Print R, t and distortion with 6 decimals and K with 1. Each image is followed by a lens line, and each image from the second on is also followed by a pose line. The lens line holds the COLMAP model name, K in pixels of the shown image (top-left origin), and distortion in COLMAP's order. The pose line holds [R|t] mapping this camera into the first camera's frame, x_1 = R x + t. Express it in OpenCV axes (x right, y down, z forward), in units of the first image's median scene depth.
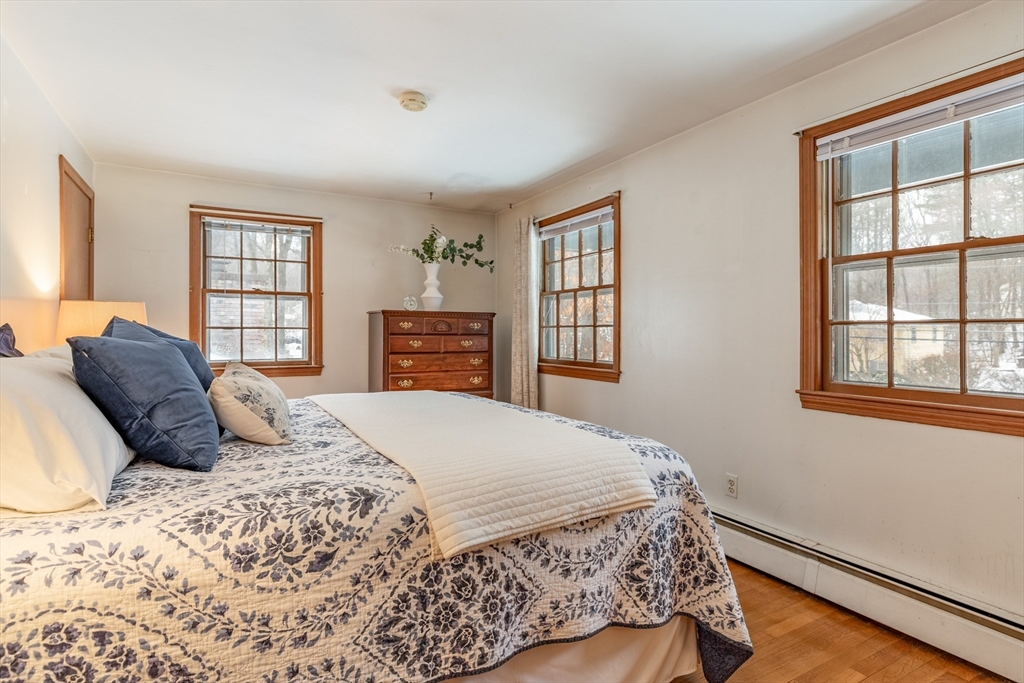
lens RADIAL K [[542.0, 0, 513.3], [0, 542.0, 335.4], [0, 0, 1]] dist [-0.002660, 0.001376]
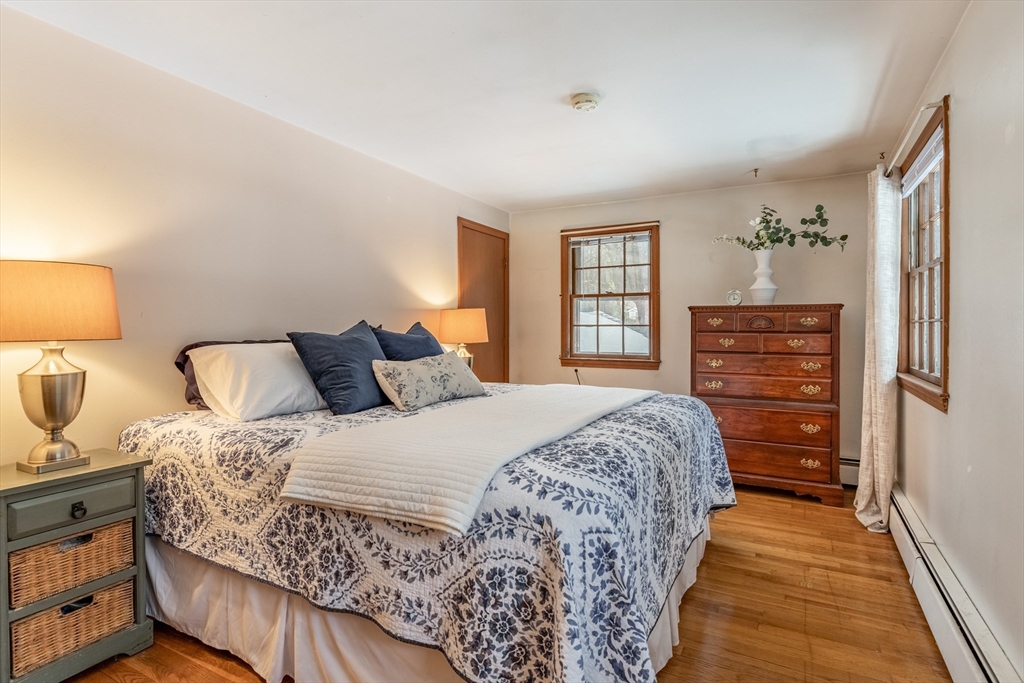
lens RADIAL K [[516.3, 0, 514.8], [0, 516.3, 336.0], [0, 0, 1]] dist [-0.005175, -0.000253]
pose [[0.522038, 0.012079, -0.852837, 1.009753], [-0.004691, 0.999925, 0.011291, -0.007269], [0.852909, -0.001893, 0.522056, 0.669308]]
